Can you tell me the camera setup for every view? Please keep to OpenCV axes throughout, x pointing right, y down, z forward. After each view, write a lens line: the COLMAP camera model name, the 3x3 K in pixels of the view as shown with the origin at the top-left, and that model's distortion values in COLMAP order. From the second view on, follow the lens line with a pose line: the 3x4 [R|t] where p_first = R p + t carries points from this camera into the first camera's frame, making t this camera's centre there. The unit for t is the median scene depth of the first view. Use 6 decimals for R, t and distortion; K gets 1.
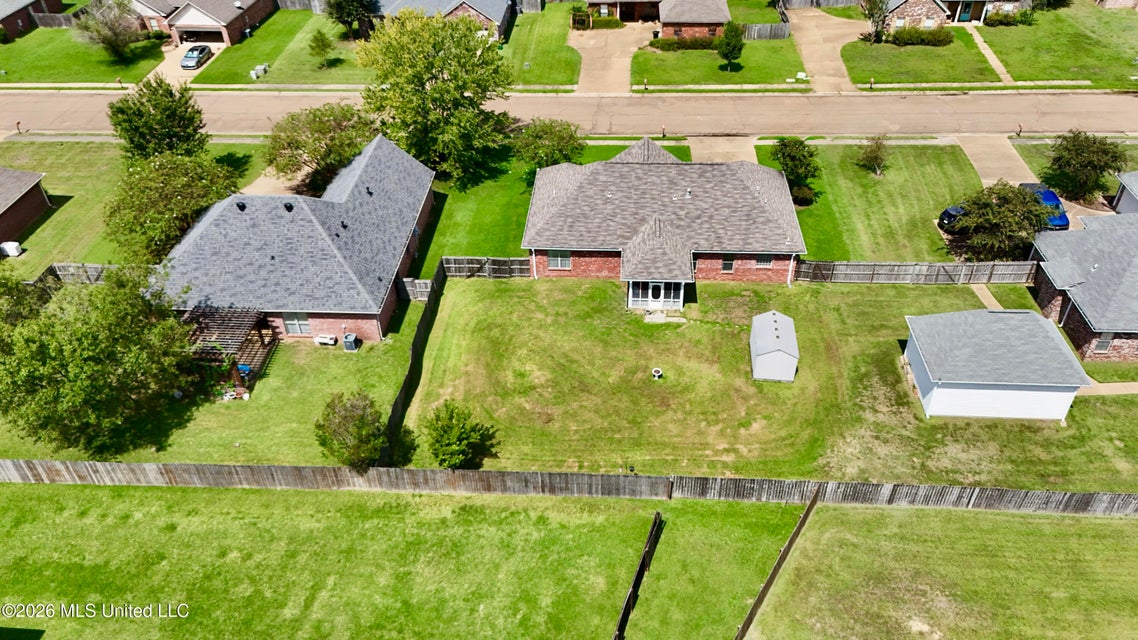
lens RADIAL K [[840.9, 0, 569.0], [0, 840.9, 320.0], [0, 0, 1]] dist [0.057063, -0.053189]
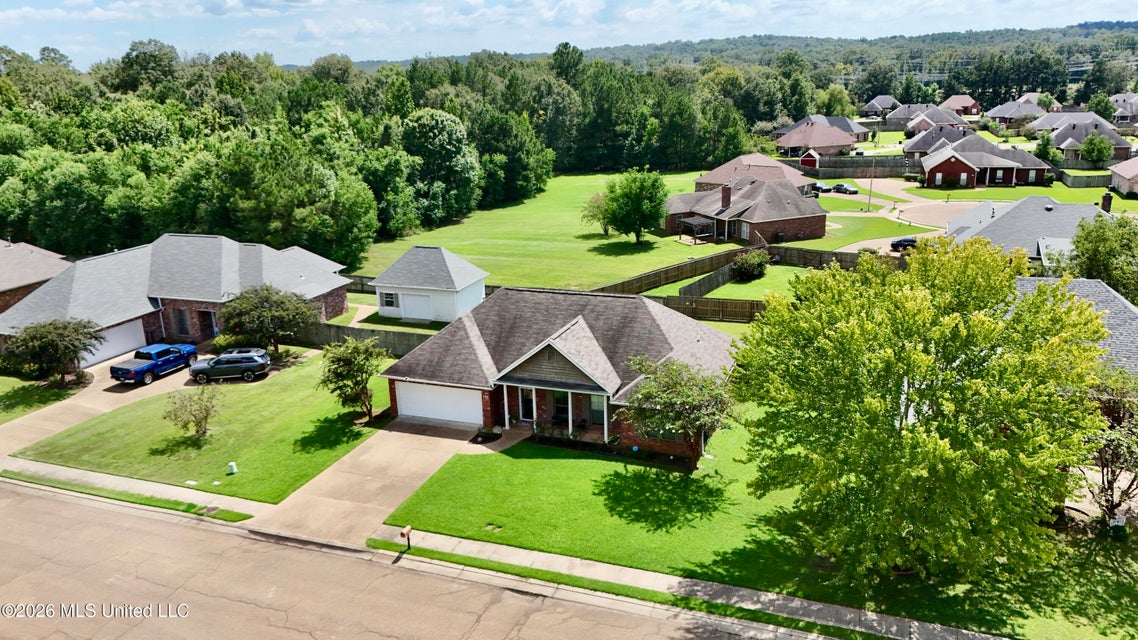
lens RADIAL K [[837.9, 0, 571.0], [0, 837.9, 317.7], [0, 0, 1]] dist [0.061721, -0.062183]
pose [[-0.955588, -0.031577, 0.293008, -0.134198], [0.218688, 0.590498, 0.776844, -0.812917], [-0.197551, 0.806421, -0.557368, 1.468016]]
